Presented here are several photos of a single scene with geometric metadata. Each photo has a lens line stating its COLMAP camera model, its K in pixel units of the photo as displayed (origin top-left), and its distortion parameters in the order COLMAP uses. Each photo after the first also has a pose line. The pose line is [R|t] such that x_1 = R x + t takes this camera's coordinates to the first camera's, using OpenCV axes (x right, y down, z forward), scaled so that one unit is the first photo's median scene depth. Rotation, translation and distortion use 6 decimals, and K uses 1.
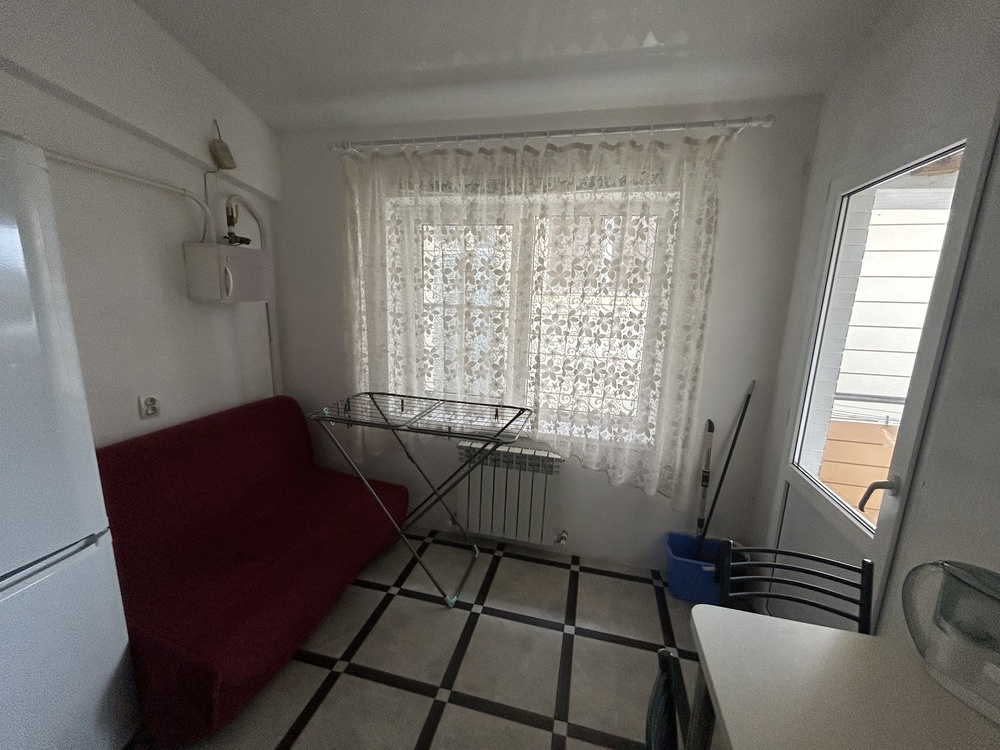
lens RADIAL K [[403.2, 0, 500.9], [0, 403.2, 375.4], [0, 0, 1]] dist [0.000907, -0.000095]
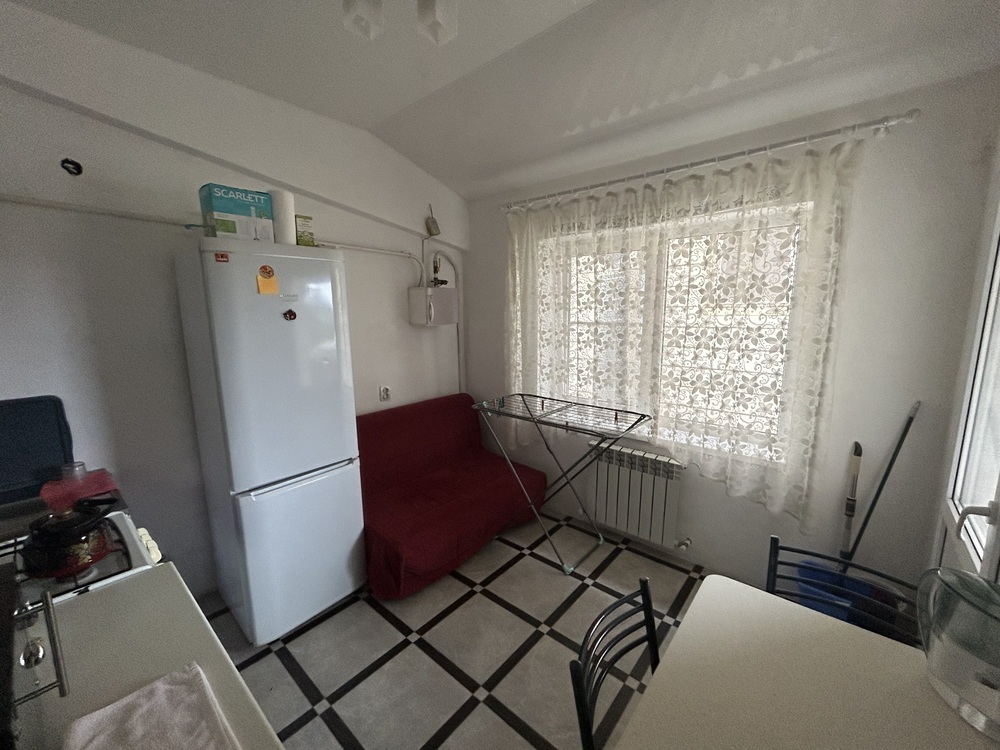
lens RADIAL K [[403.2, 0, 498.1], [0, 403.2, 373.6], [0, 0, 1]] dist [0.000907, -0.000095]
pose [[0.888416, 0.030069, -0.458054, 0.218802], [-0.048001, 0.998467, -0.027557, 0.020966], [0.456524, 0.046470, 0.888497, -0.181513]]
